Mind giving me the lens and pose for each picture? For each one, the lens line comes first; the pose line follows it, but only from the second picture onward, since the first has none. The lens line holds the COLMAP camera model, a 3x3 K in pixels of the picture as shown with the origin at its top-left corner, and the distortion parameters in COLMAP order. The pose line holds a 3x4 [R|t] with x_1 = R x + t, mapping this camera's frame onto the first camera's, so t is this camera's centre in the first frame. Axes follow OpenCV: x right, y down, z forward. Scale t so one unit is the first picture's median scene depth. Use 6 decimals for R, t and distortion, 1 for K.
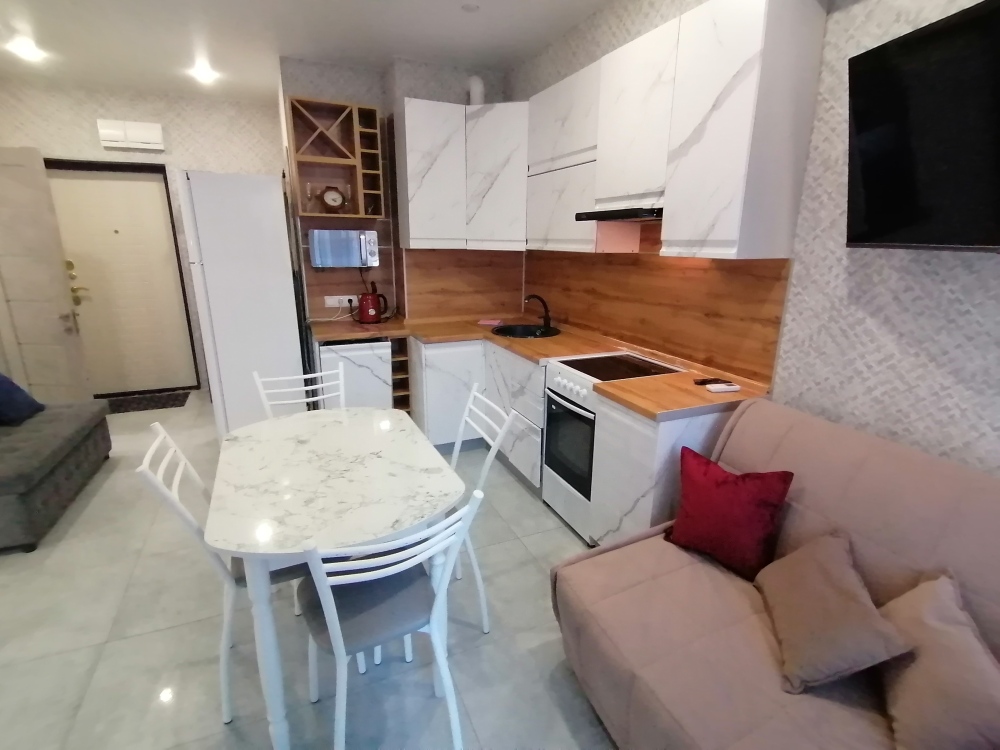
lens RADIAL K [[495.6, 0, 507.9], [0, 495.6, 377.1], [0, 0, 1]] dist [0.012474, -0.001000]
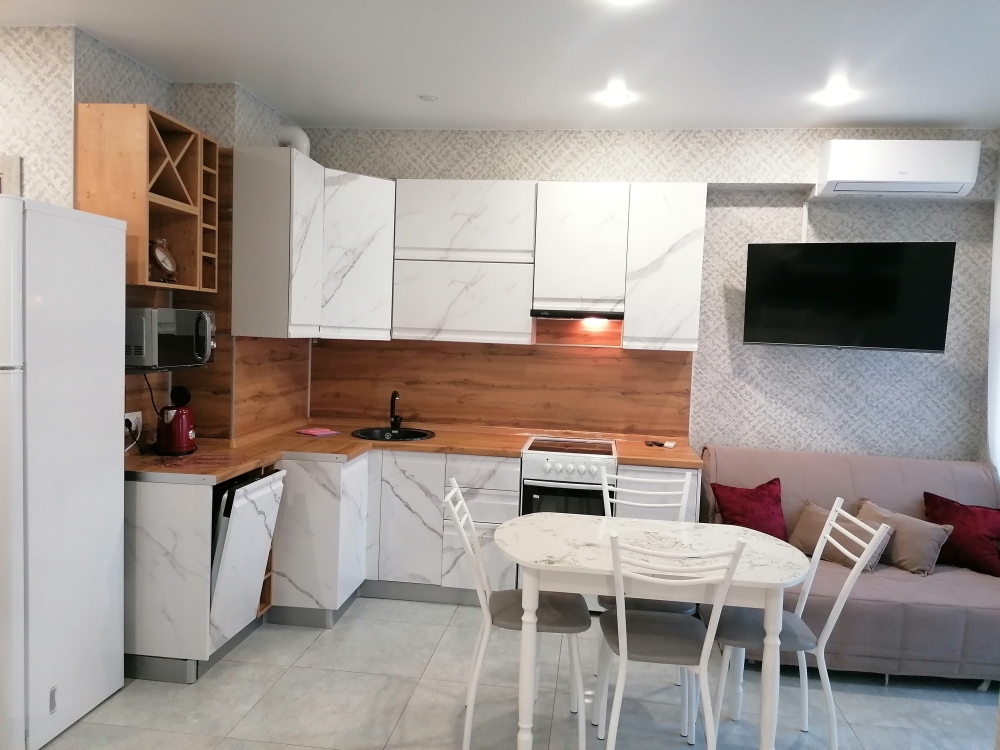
lens RADIAL K [[741.3, 0, 500.0], [0, 741.3, 375.0], [0, 0, 1]] dist [0.091914, -0.099021]
pose [[0.530300, -0.041720, 0.846783, -1.403854], [0.194715, 0.978083, -0.073752, -0.096063], [-0.825148, 0.203992, 0.526801, 0.266123]]
